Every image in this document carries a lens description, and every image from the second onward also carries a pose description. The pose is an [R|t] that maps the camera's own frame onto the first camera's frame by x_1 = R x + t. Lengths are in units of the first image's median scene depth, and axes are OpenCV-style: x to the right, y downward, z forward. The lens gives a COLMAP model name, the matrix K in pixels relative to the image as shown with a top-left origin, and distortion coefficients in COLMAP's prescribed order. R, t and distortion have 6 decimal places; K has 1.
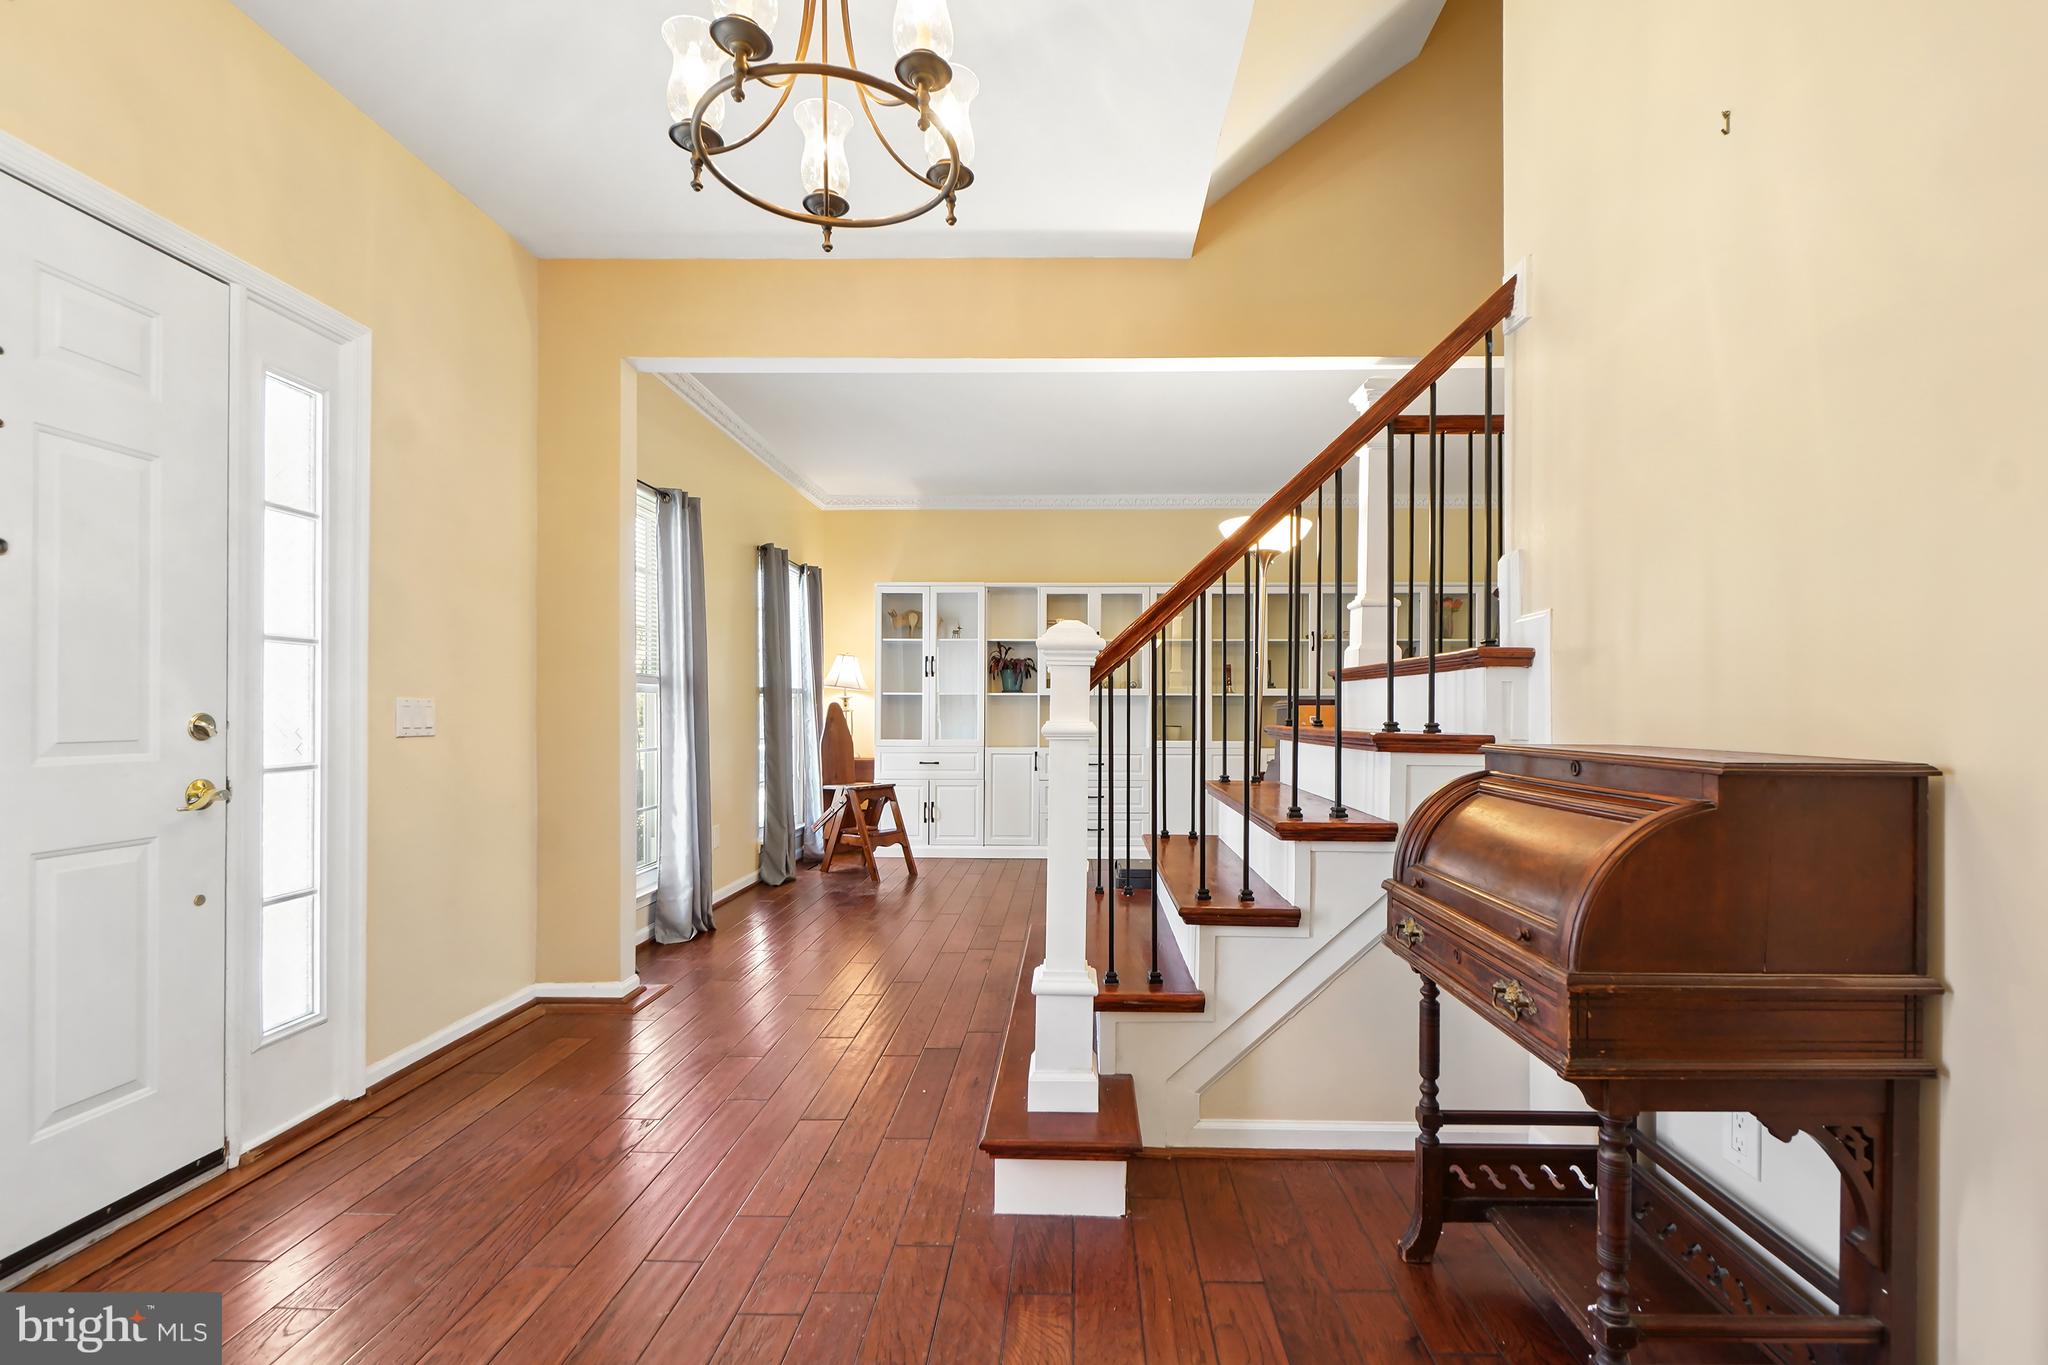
lens RADIAL K [[905.9, 0, 1027.3], [0, 905.9, 689.9], [0, 0, 1]] dist [-0.003602, -0.000752]
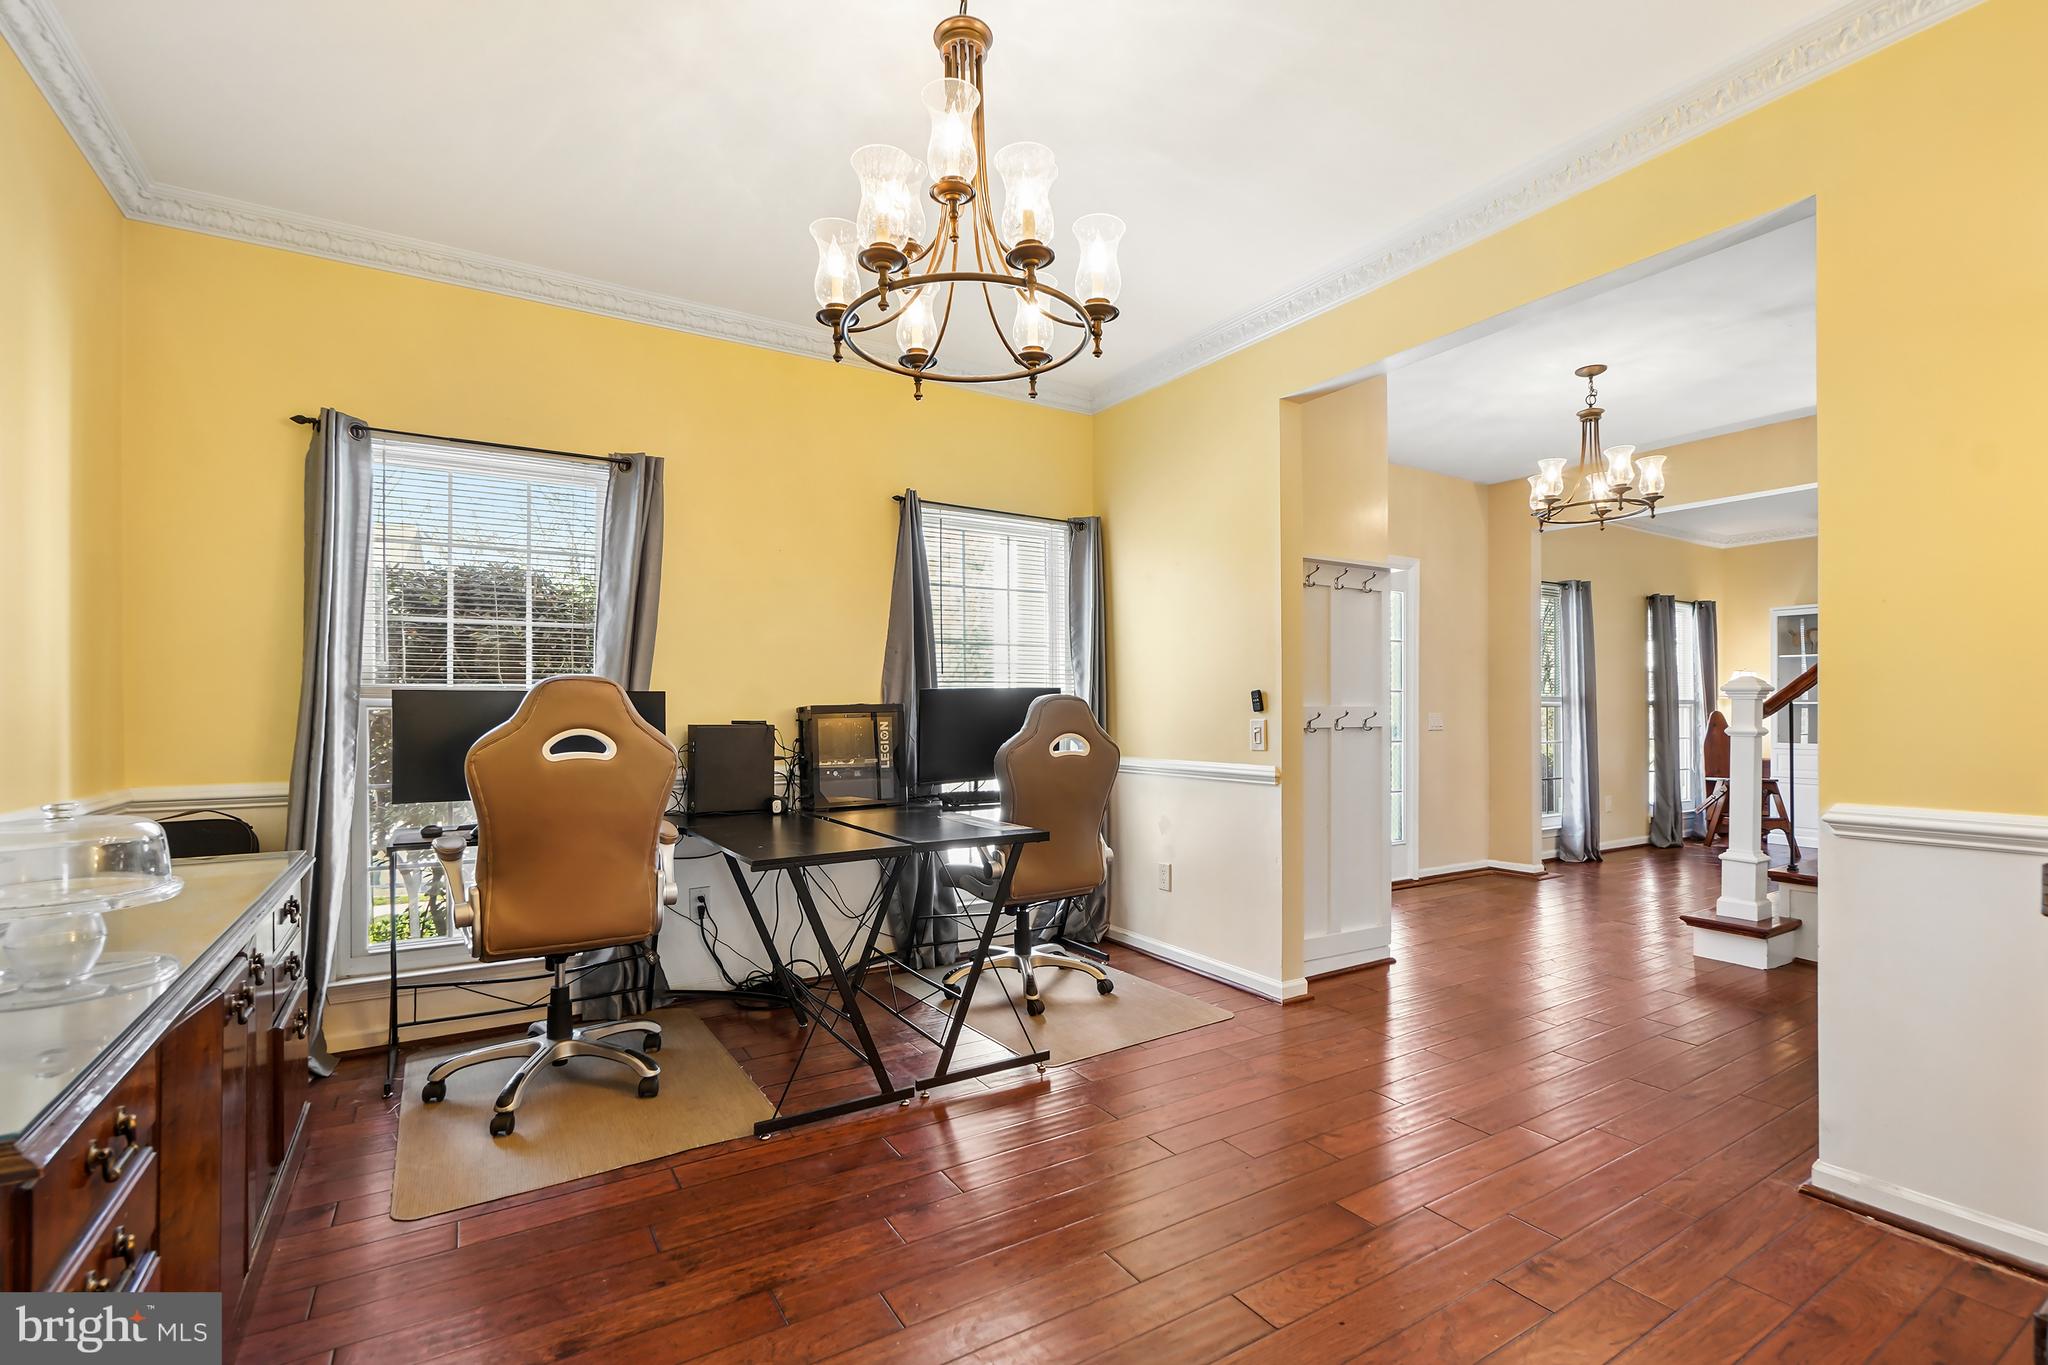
lens RADIAL K [[908.9, 0, 1024.0], [0, 908.9, 682.5], [0, 0, 1]] dist [-0.082418, 0.035304]
pose [[0.551564, -0.011525, -0.834053, 0.287701], [0.005407, 0.999933, -0.010242, -0.022081], [0.834115, 0.001139, 0.551590, -0.508558]]
